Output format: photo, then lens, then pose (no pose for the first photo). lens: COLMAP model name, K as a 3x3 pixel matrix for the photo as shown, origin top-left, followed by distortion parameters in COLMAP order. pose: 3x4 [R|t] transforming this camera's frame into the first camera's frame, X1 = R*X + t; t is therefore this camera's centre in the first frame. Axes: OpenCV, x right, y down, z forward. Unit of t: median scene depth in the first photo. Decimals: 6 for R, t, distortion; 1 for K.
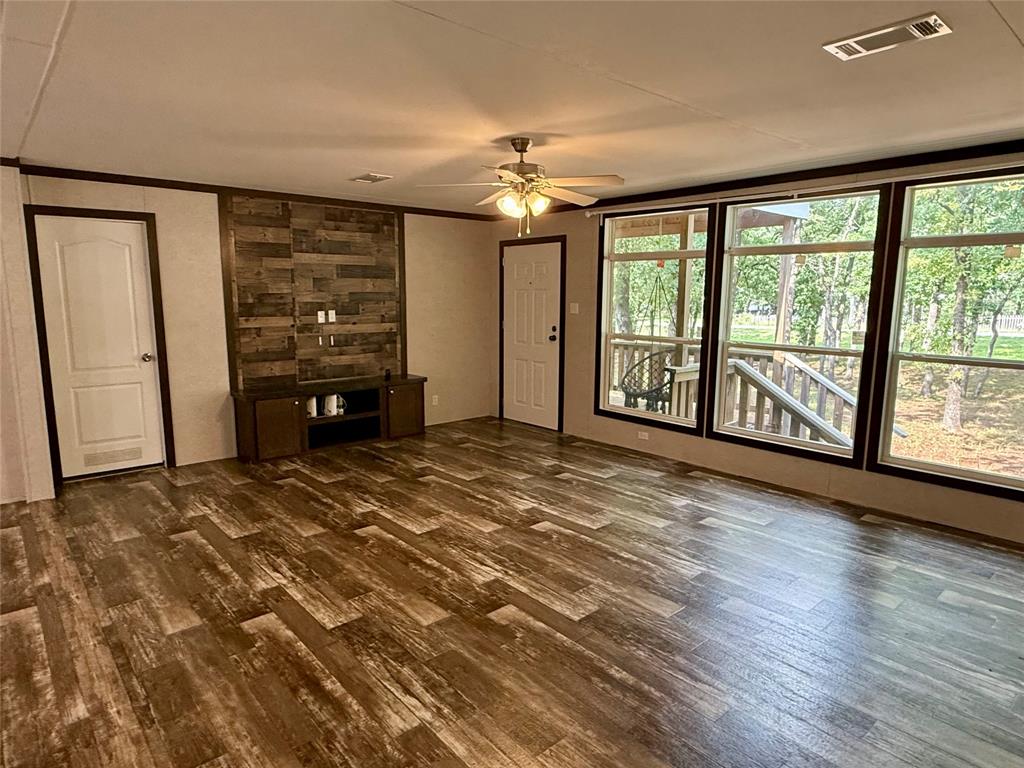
lens RADIAL K [[597.6, 0, 512.0], [0, 597.6, 384.0], [0, 0, 1]] dist [-0.020843, -0.000274]
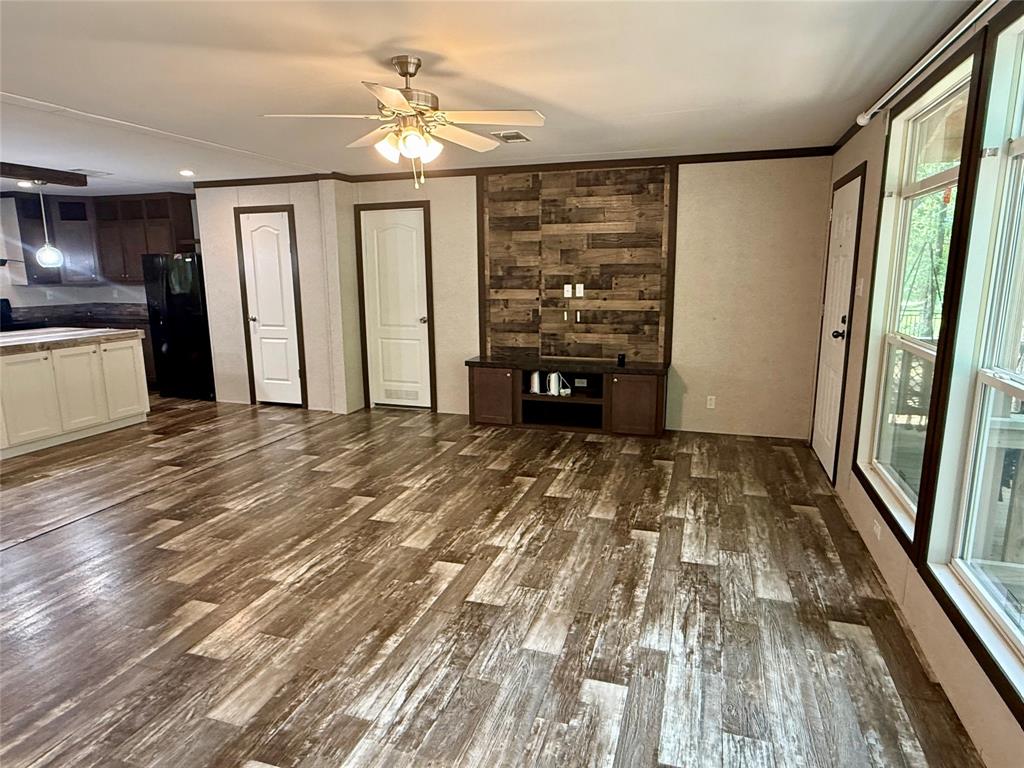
lens RADIAL K [[616.9, 0, 512.4], [0, 616.9, 372.7], [0, 0, 1]] dist [-0.001246, 0.017587]
pose [[0.516009, 0.136996, -0.845557, 0.495943], [-0.118743, 0.989037, 0.087779, -0.061201], [0.848313, 0.055109, 0.526620, 0.428256]]
